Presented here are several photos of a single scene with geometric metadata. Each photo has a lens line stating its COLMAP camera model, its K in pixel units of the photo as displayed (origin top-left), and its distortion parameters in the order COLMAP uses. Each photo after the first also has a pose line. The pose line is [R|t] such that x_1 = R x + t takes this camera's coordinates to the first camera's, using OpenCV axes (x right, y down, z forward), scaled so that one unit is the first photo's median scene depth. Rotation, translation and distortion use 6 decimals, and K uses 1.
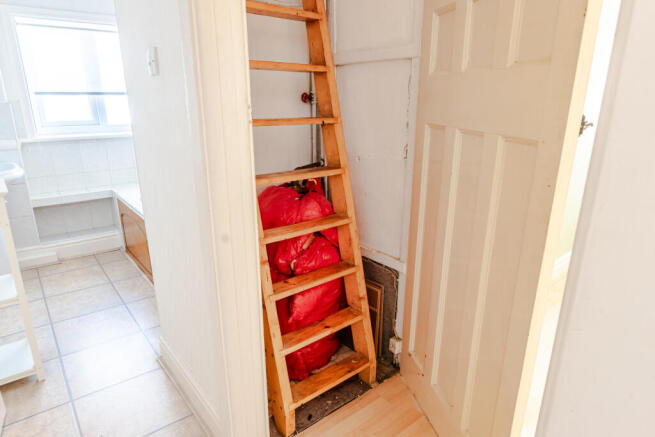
lens RADIAL K [[397.1, 0, 326.2], [0, 397.1, 217.5], [0, 0, 1]] dist [0.001829, -0.000698]
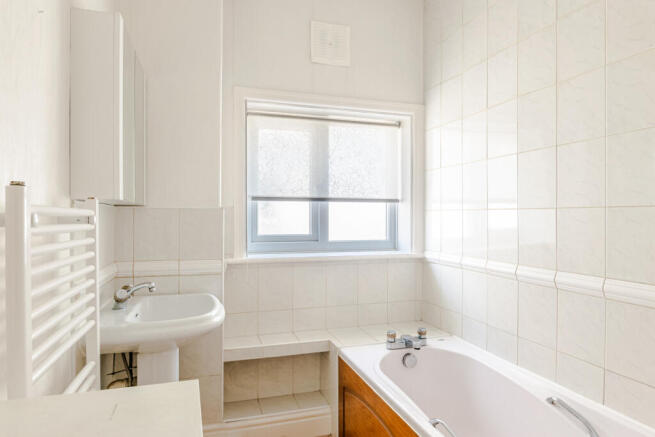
lens RADIAL K [[397.1, 0, 328.2], [0, 397.1, 219.6], [0, 0, 1]] dist [0.001829, -0.000698]
pose [[0.937918, 0.006662, -0.346792, -0.343126], [-0.103536, 0.959612, -0.261582, -0.094255], [0.331043, 0.281248, 0.900728, 0.391168]]
